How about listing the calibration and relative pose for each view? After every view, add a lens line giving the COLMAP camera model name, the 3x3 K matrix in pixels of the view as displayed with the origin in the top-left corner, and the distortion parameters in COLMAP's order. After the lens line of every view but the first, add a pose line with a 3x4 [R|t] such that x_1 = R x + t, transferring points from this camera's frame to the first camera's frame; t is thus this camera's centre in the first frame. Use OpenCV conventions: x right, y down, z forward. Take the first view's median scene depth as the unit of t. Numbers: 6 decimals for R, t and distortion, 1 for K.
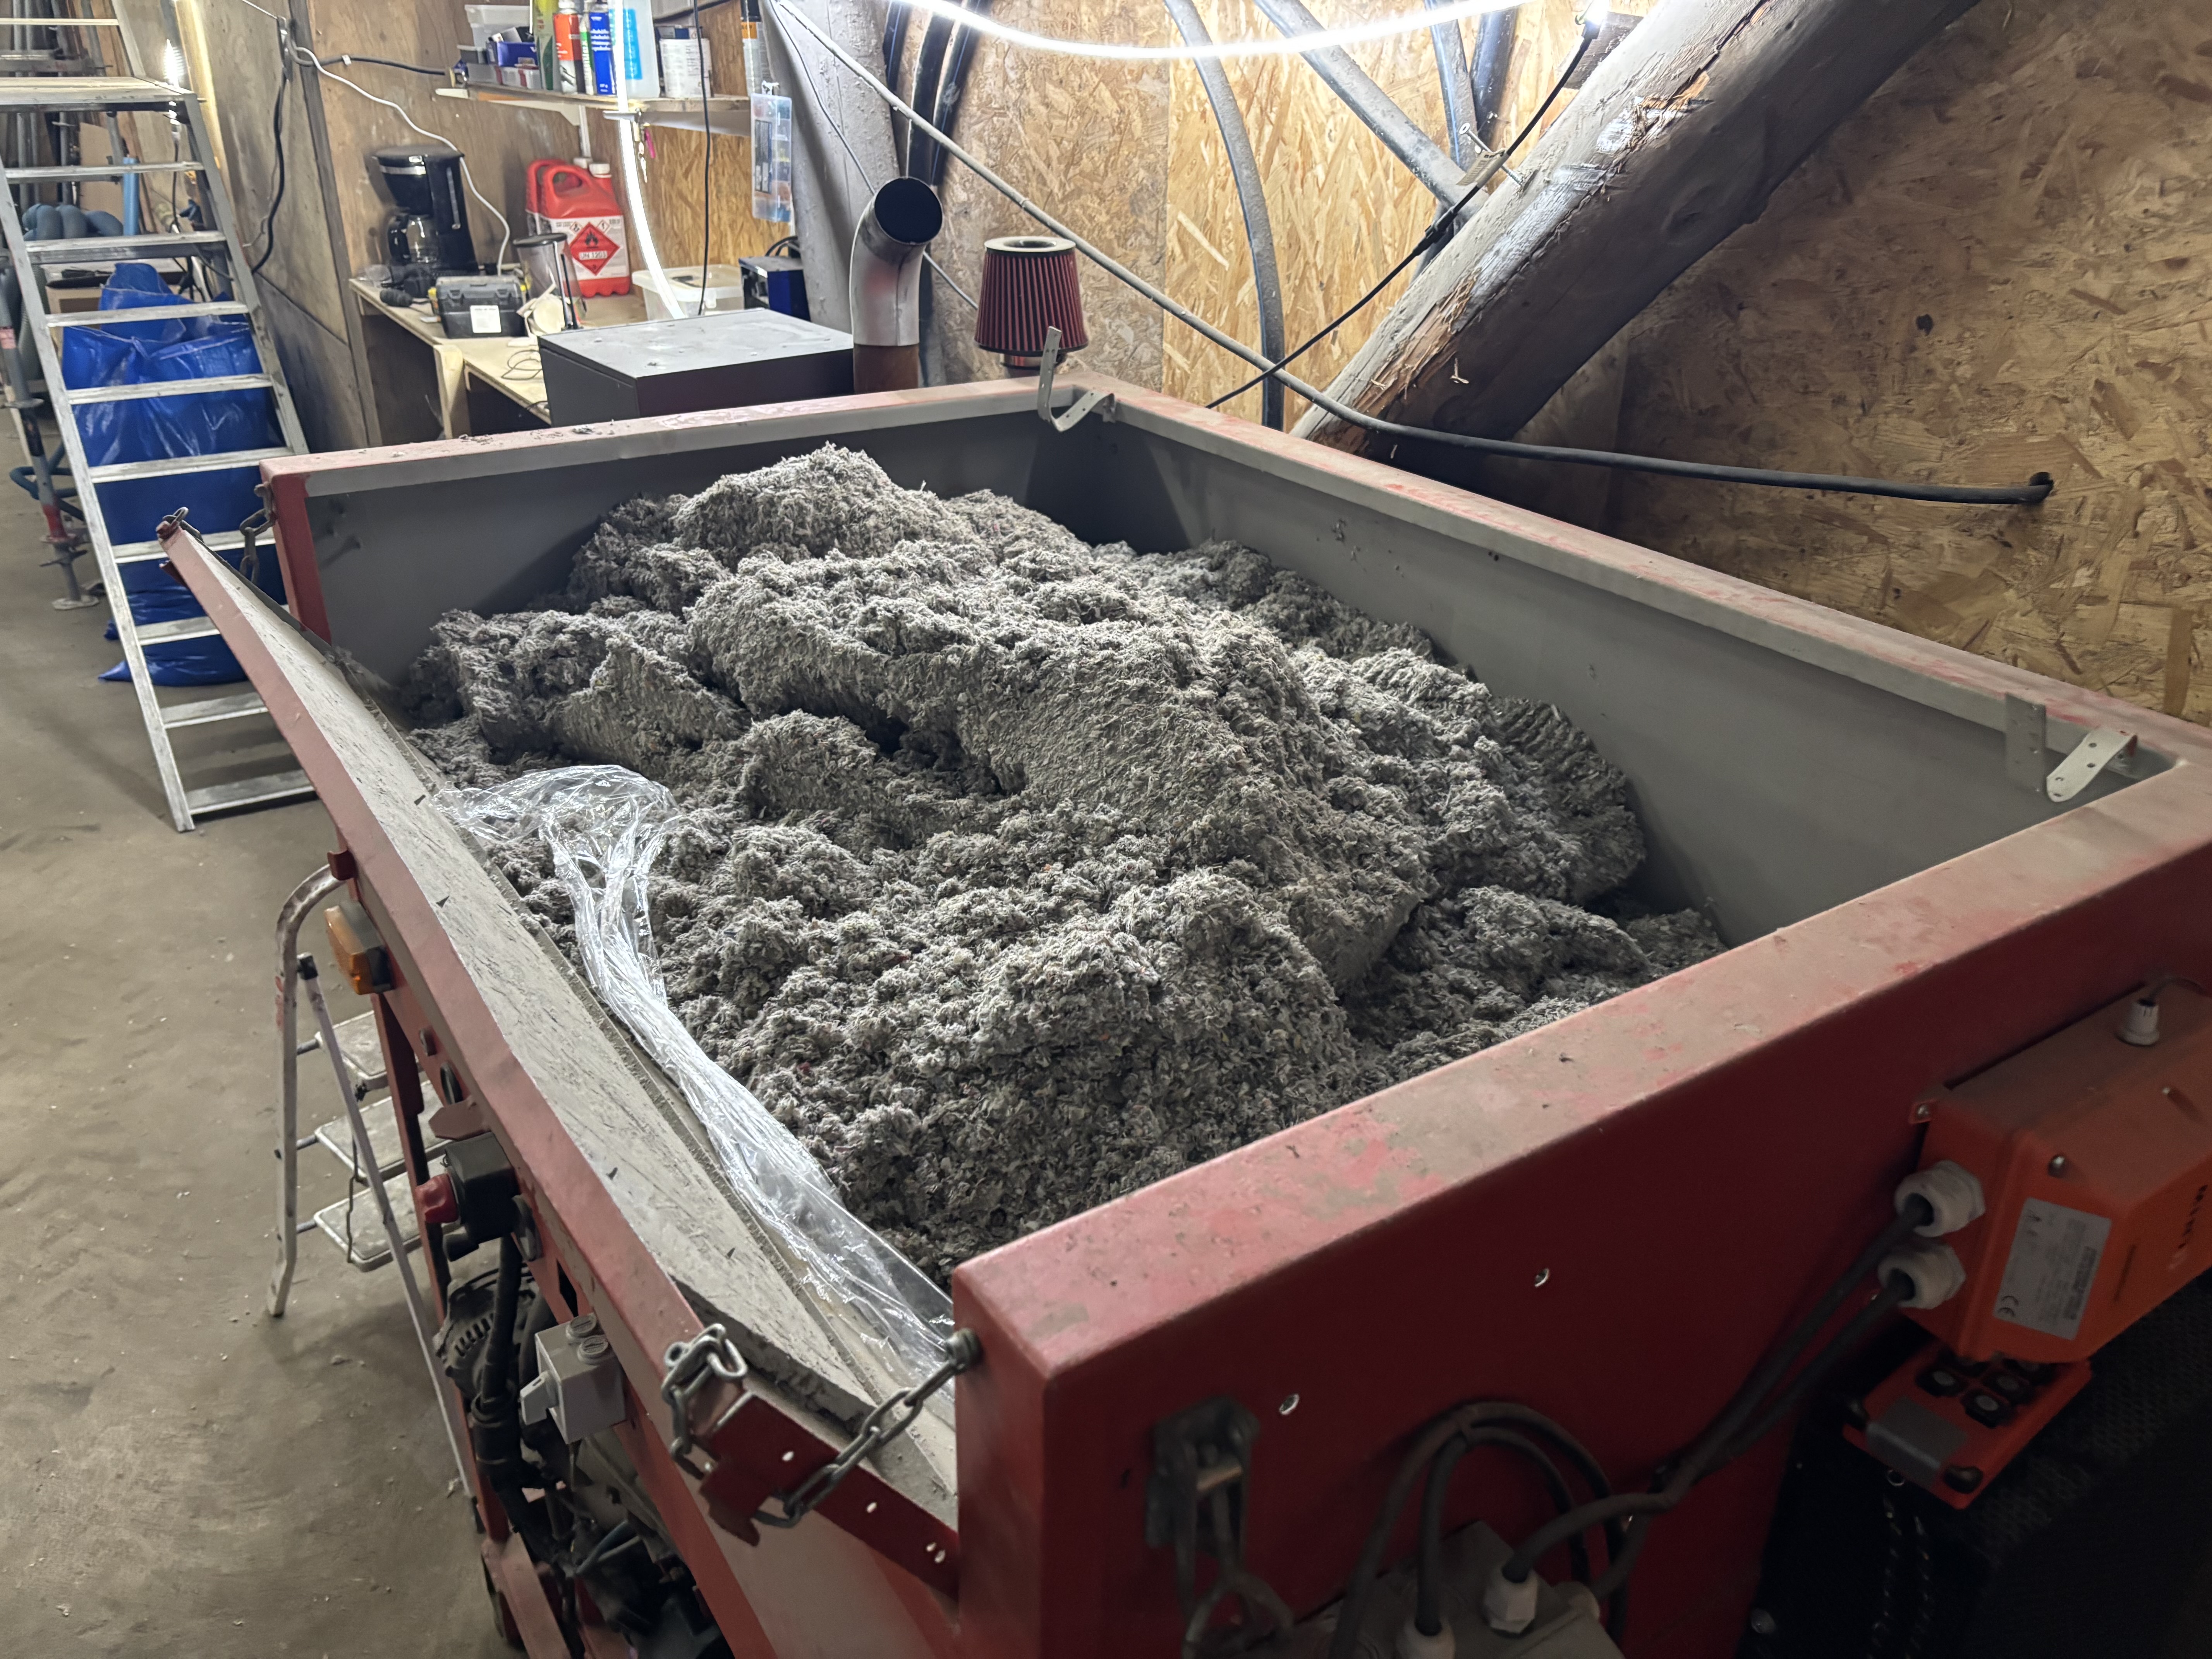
lens RADIAL K [[1677.9, 0, 1102.7], [0, 1677.9, 818.8], [0, 0, 1]] dist [0.045866, -0.067277]
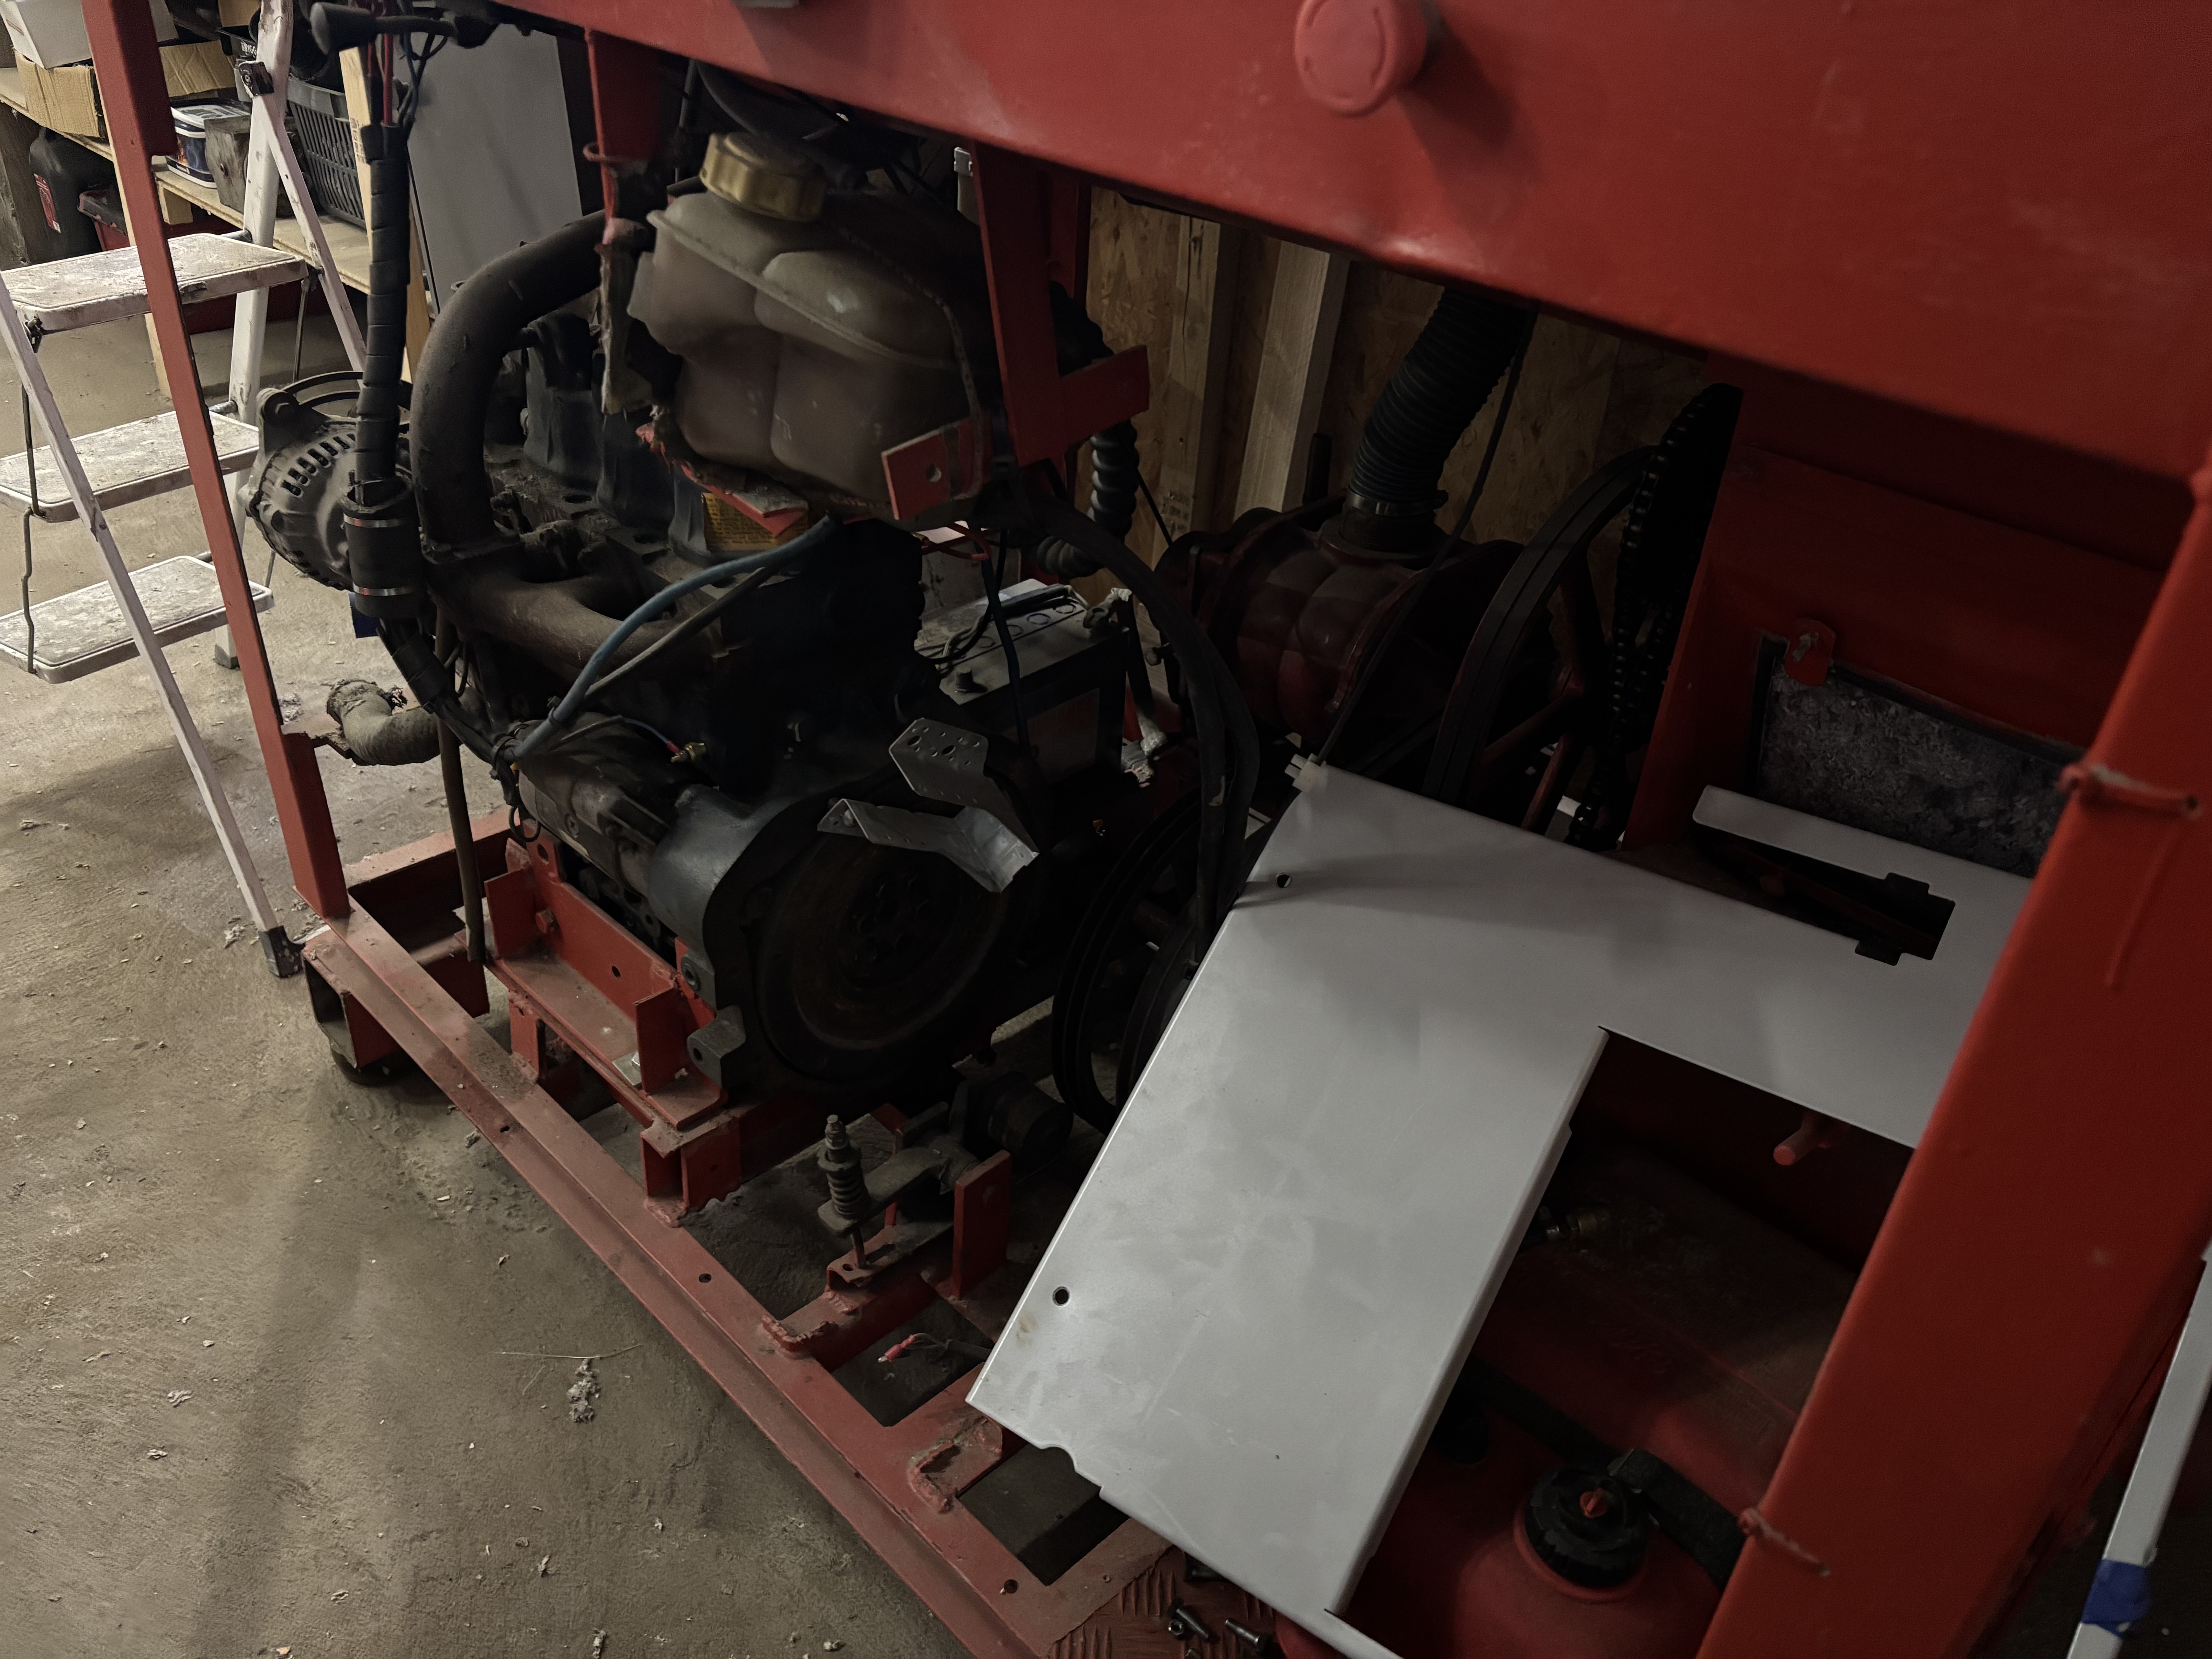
lens RADIAL K [[1677.9, 0, 1113.6], [0, 1677.9, 822.4], [0, 0, 1]] dist [0.045866, -0.067277]
pose [[0.977235, -0.067480, 0.201144, -0.166763], [0.043034, 0.991408, 0.123523, 0.295677], [-0.207751, -0.112055, 0.971742, 0.229267]]
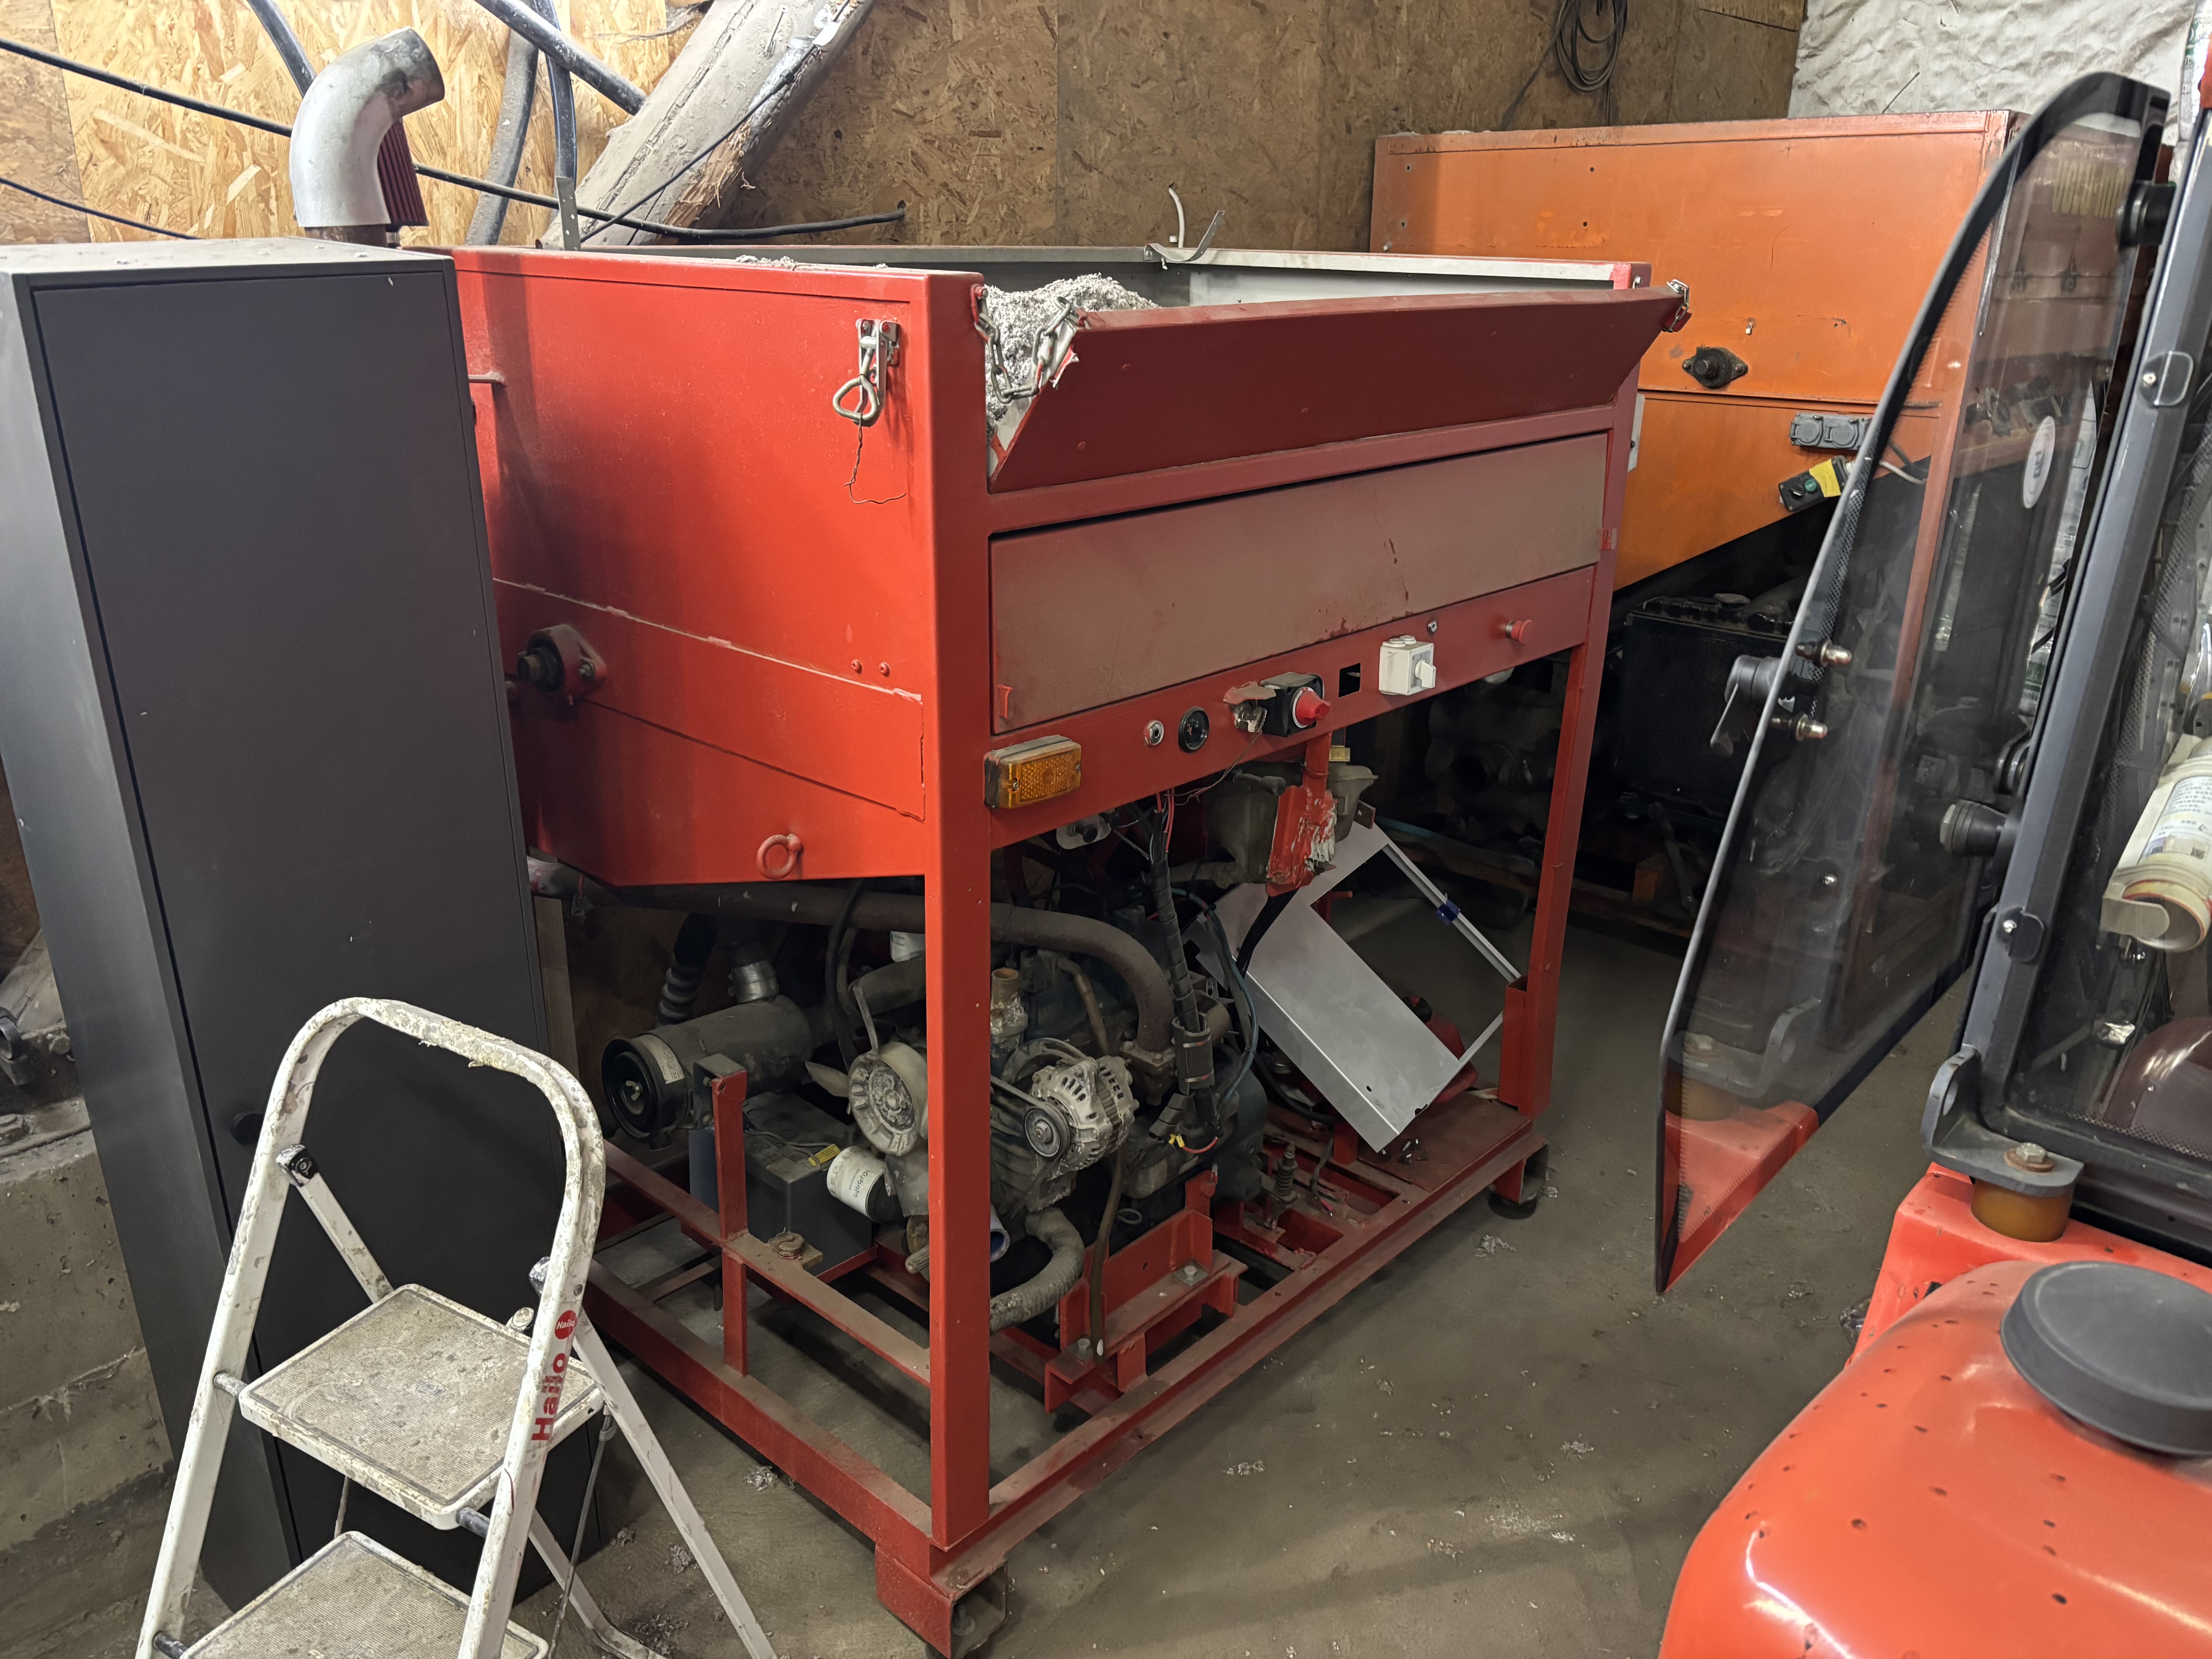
lens RADIAL K [[1677.9, 0, 1119.4], [0, 1677.9, 807.9], [0, 0, 1]] dist [0.045866, -0.067277]
pose [[-0.249913, -0.342400, 0.905707, -1.011883], [0.403798, 0.813313, 0.418891, -0.221264], [-0.880052, 0.470409, -0.064997, 0.771292]]
